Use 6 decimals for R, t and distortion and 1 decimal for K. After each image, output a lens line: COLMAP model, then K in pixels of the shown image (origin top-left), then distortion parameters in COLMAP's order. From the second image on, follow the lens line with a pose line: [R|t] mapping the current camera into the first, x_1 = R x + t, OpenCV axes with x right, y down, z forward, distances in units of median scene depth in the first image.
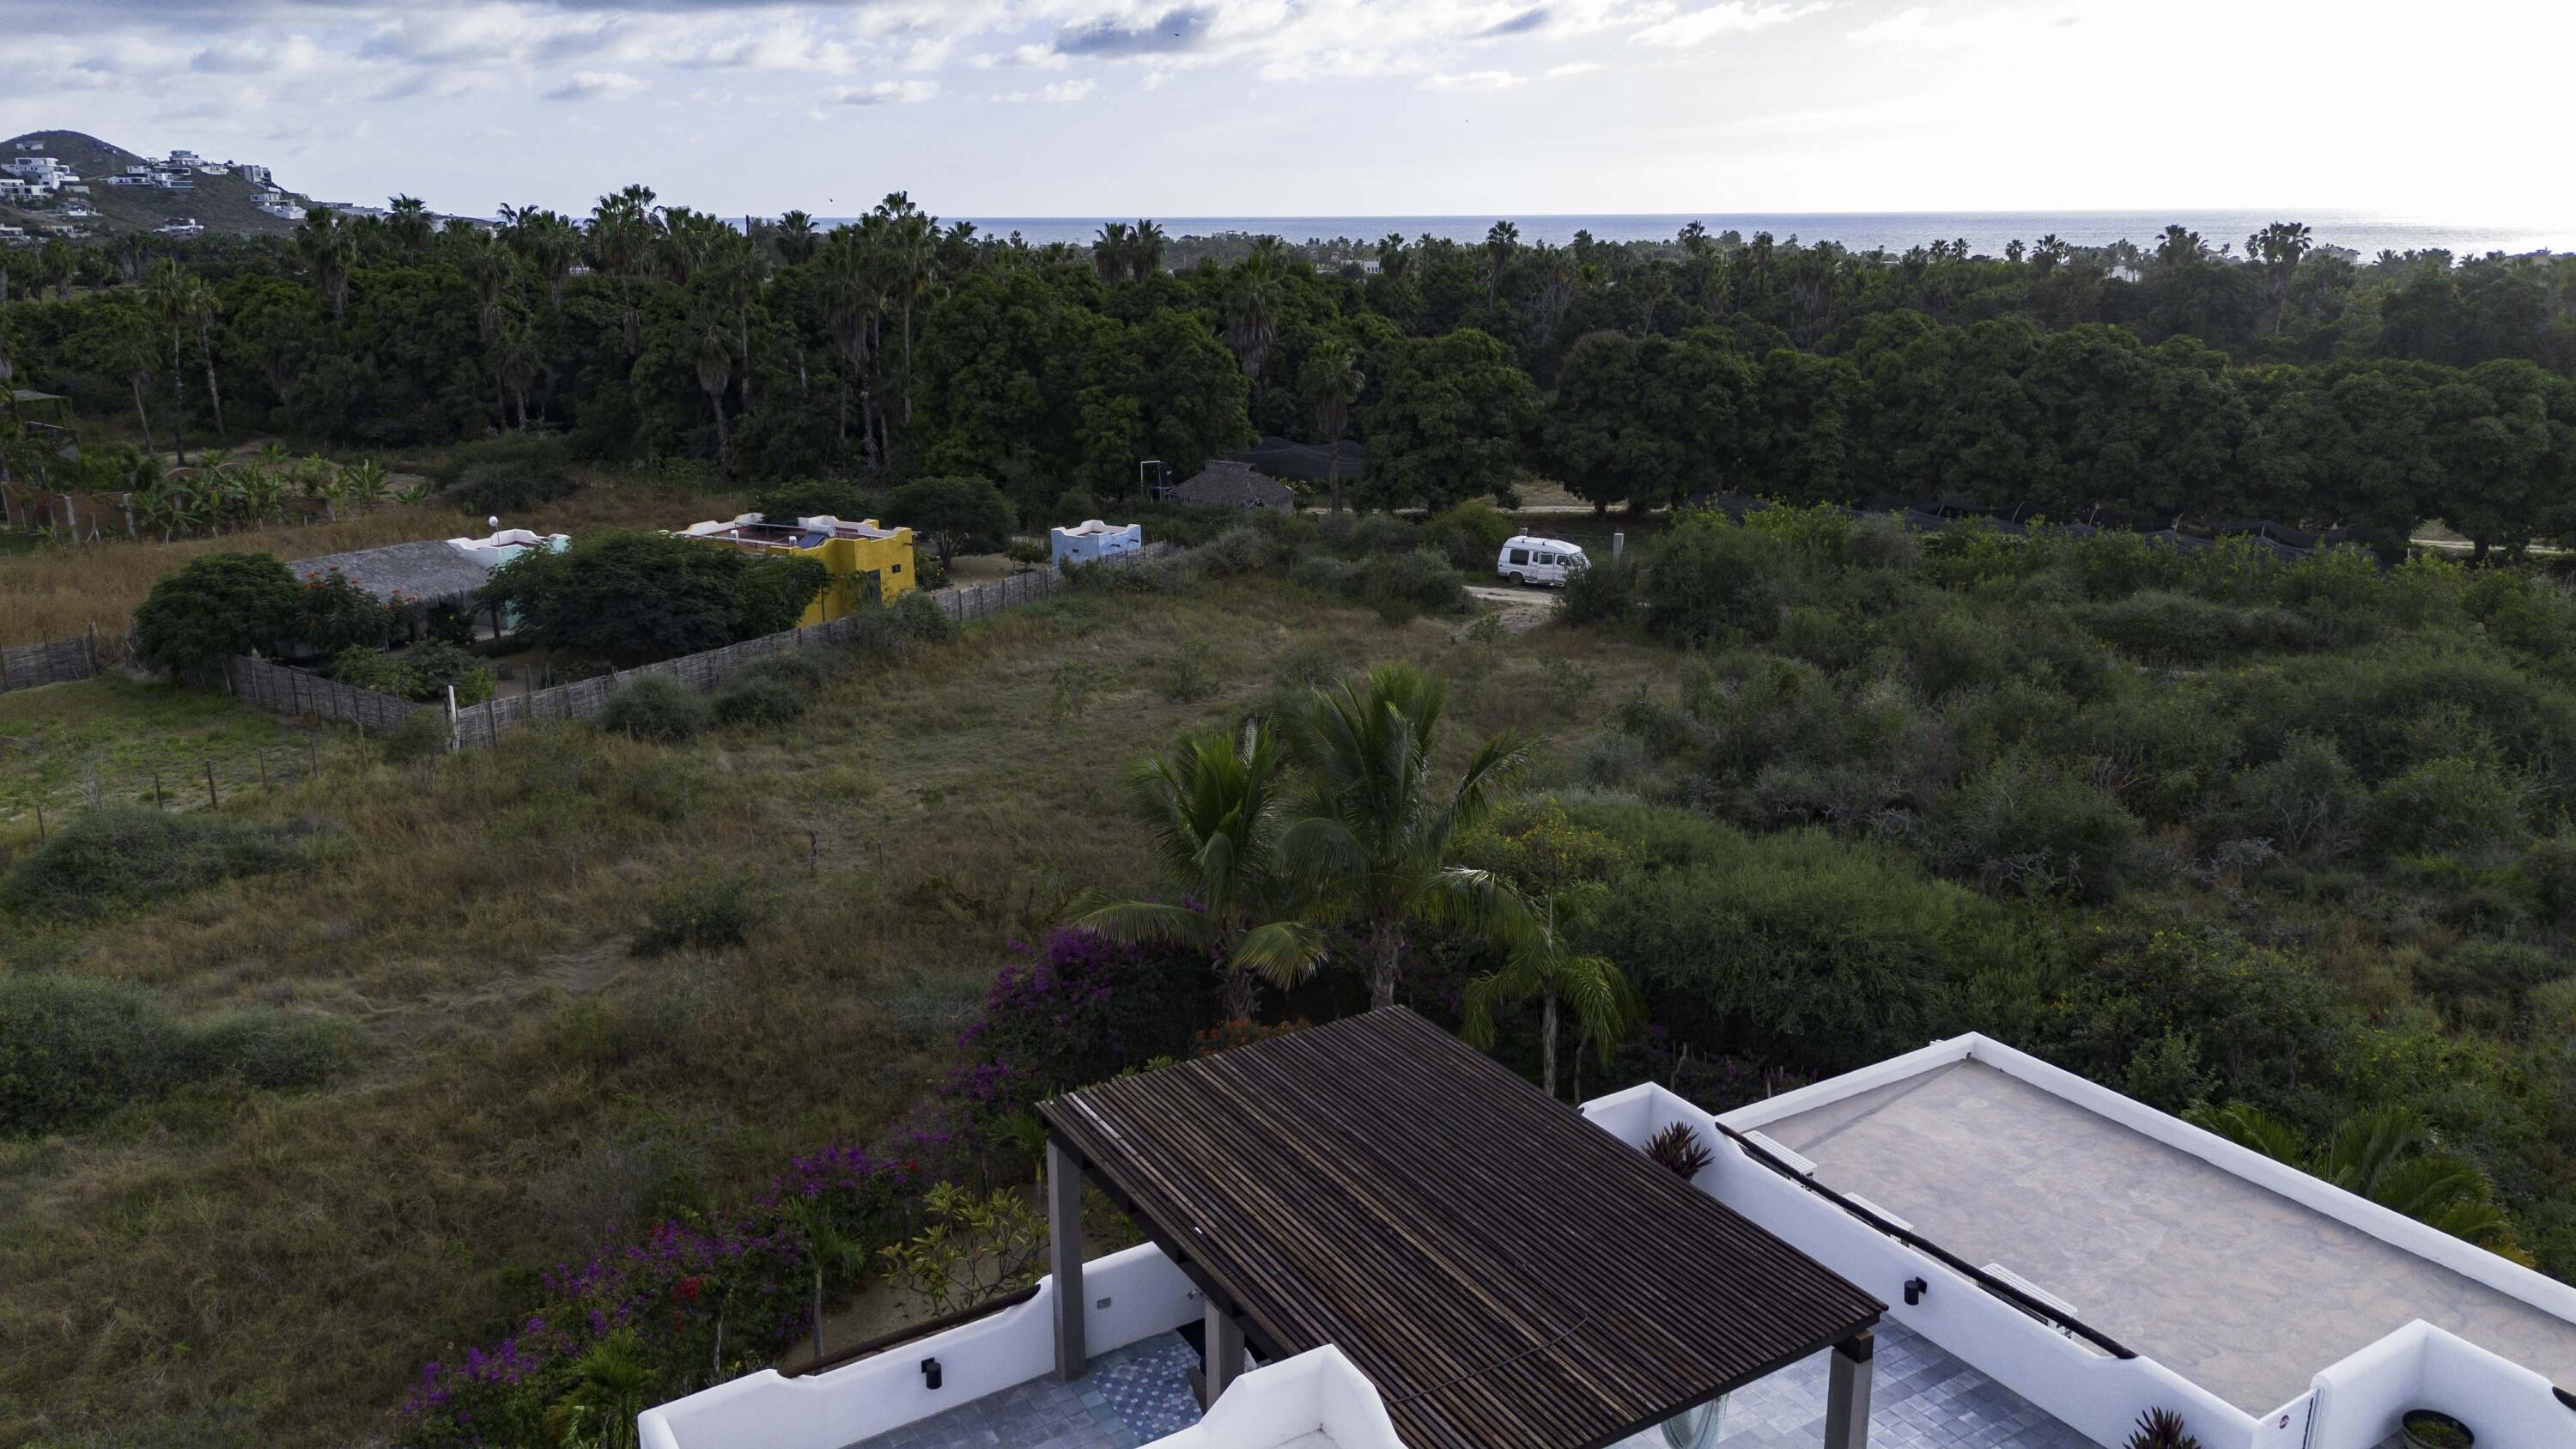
lens RADIAL K [[1838.7, 0, 1288.0], [0, 1838.7, 724.5], [0, 0, 1]] dist [0.055334, -0.048294]
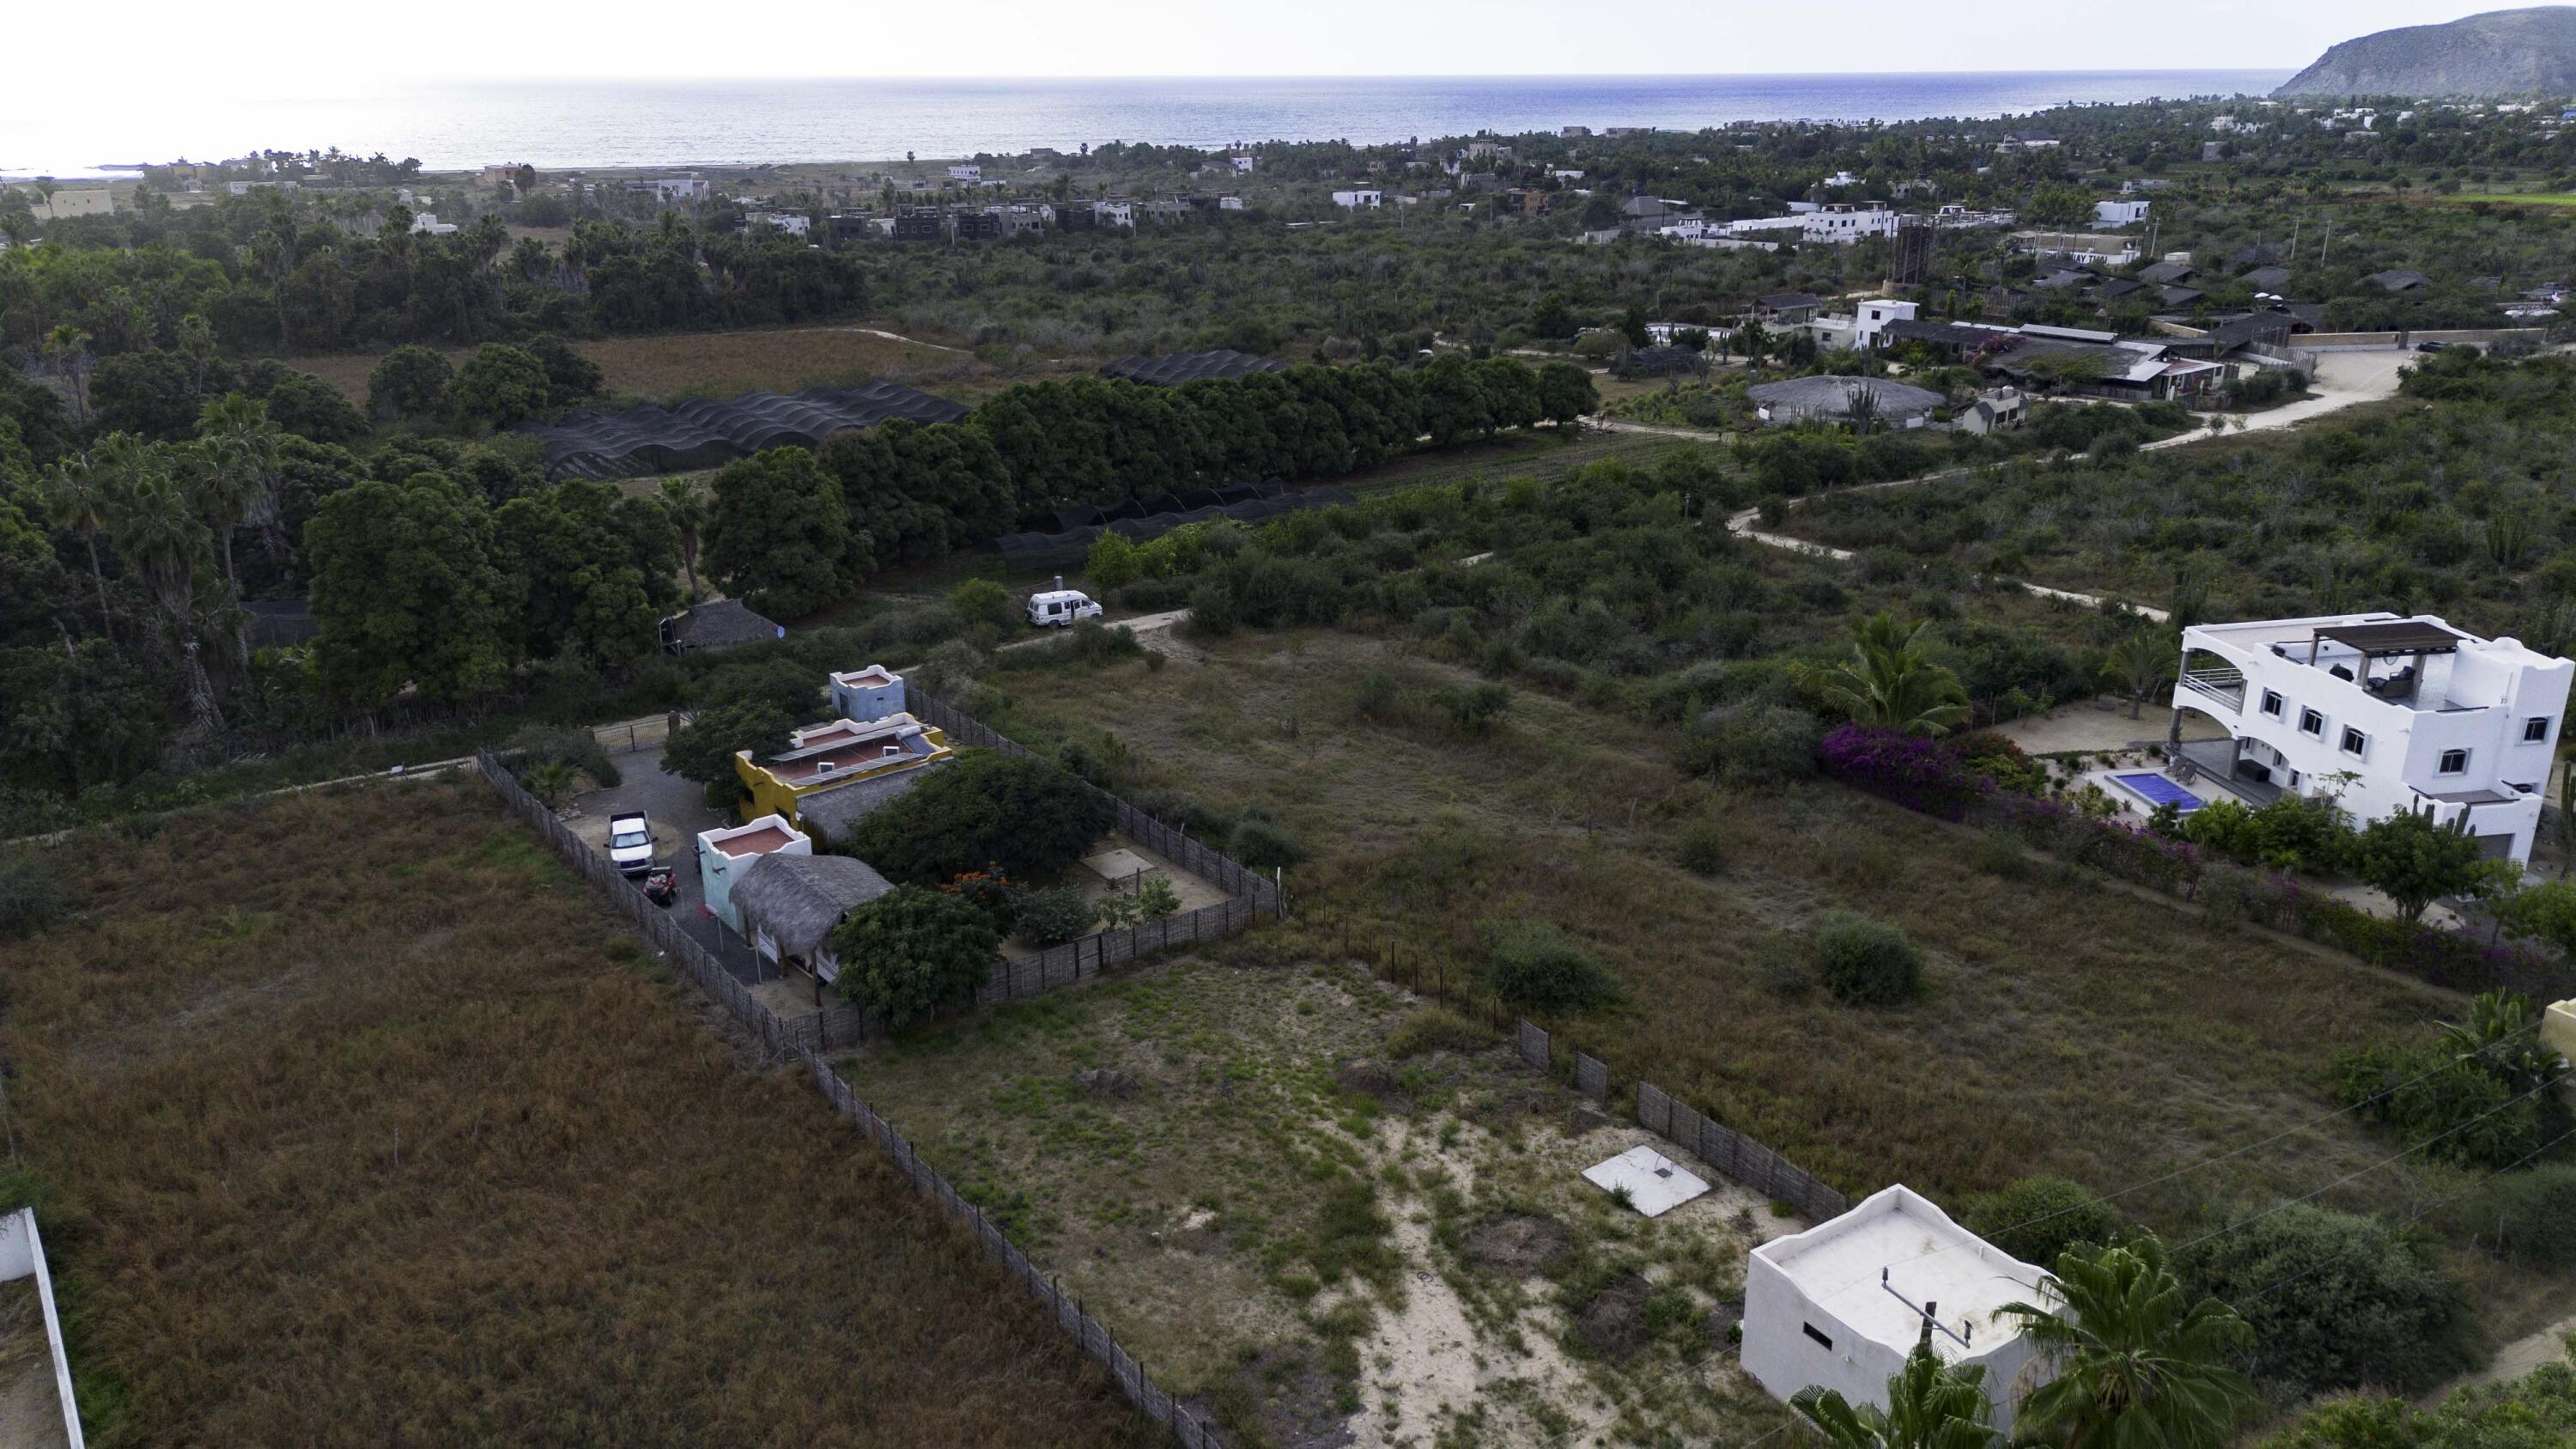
lens RADIAL K [[1818.9, 0, 1288.0], [0, 1818.9, 724.5], [0, 0, 1]] dist [0.118537, -0.163240]
pose [[0.369250, -0.309469, 0.876289, -0.981390], [0.252657, 0.940839, 0.225801, -0.259603], [-0.894326, 0.138023, 0.425594, 0.255781]]
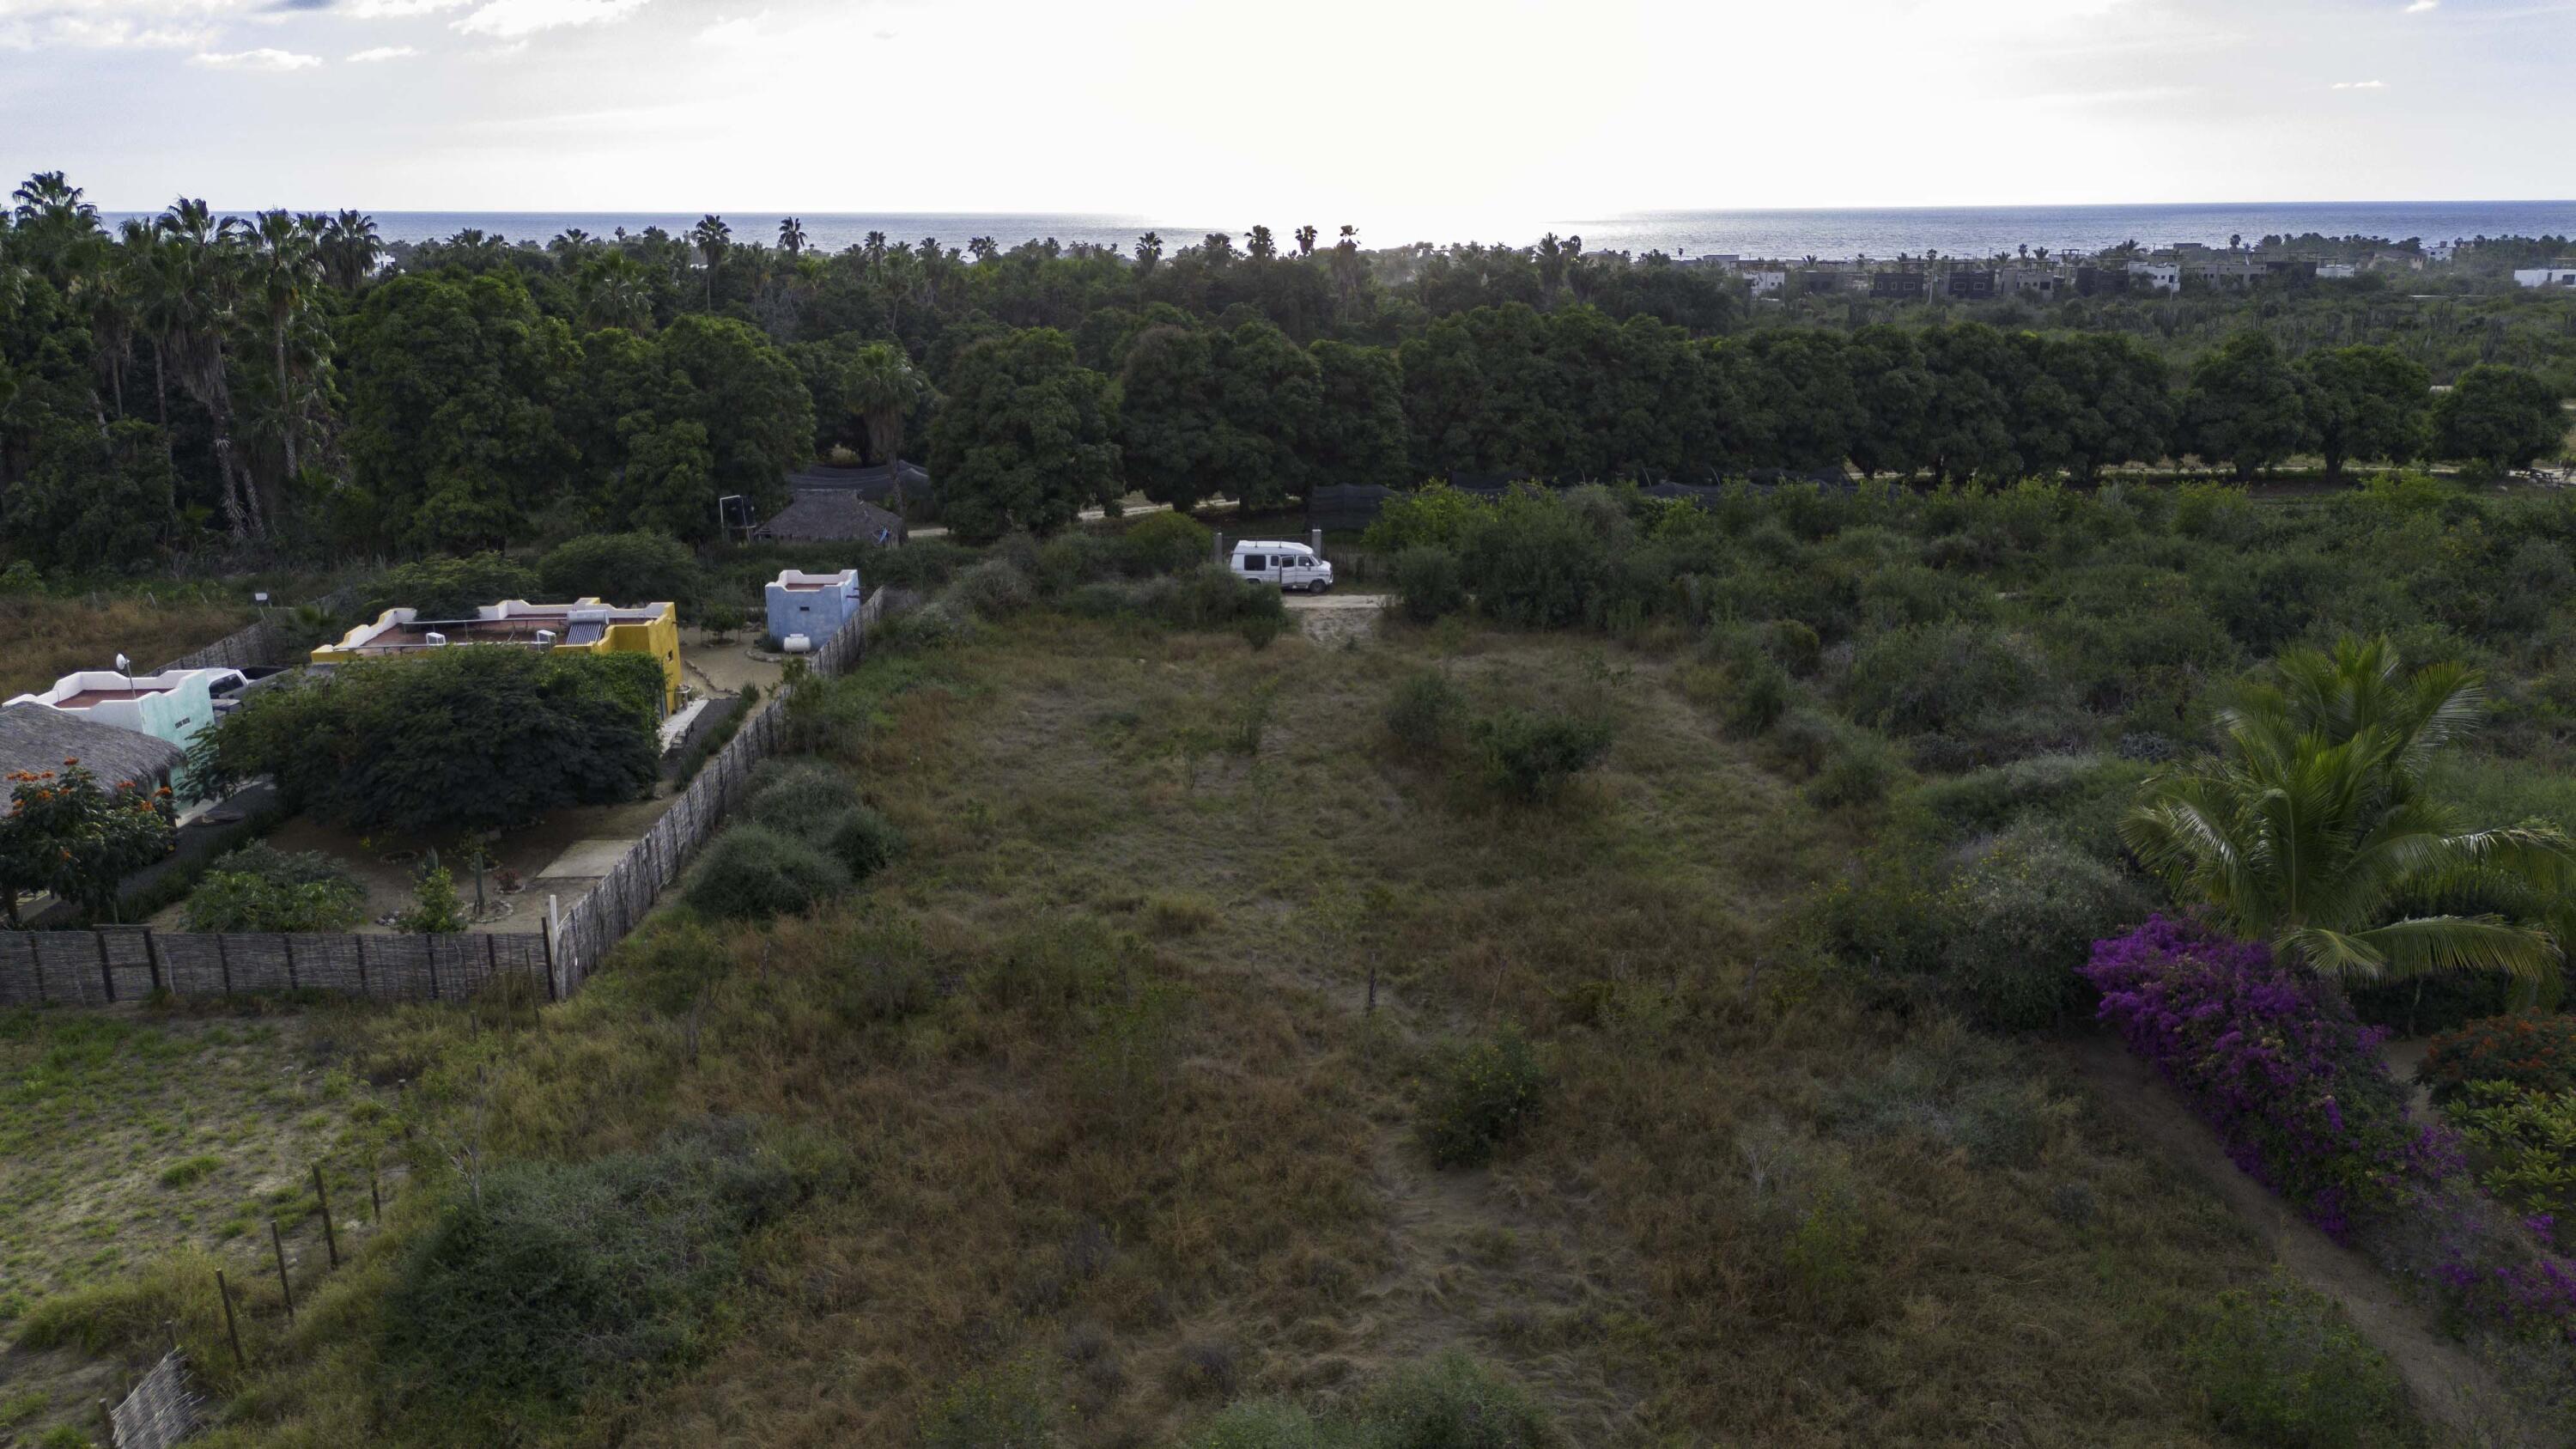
lens RADIAL K [[1827.7, 0, 1293.4], [0, 1827.7, 724.9], [0, 0, 1]] dist [0.075641, -0.076184]
pose [[0.832151, -0.149889, 0.533908, -0.355312], [0.149980, 0.987730, 0.043536, -0.043467], [-0.533883, 0.043847, 0.844421, 0.180987]]
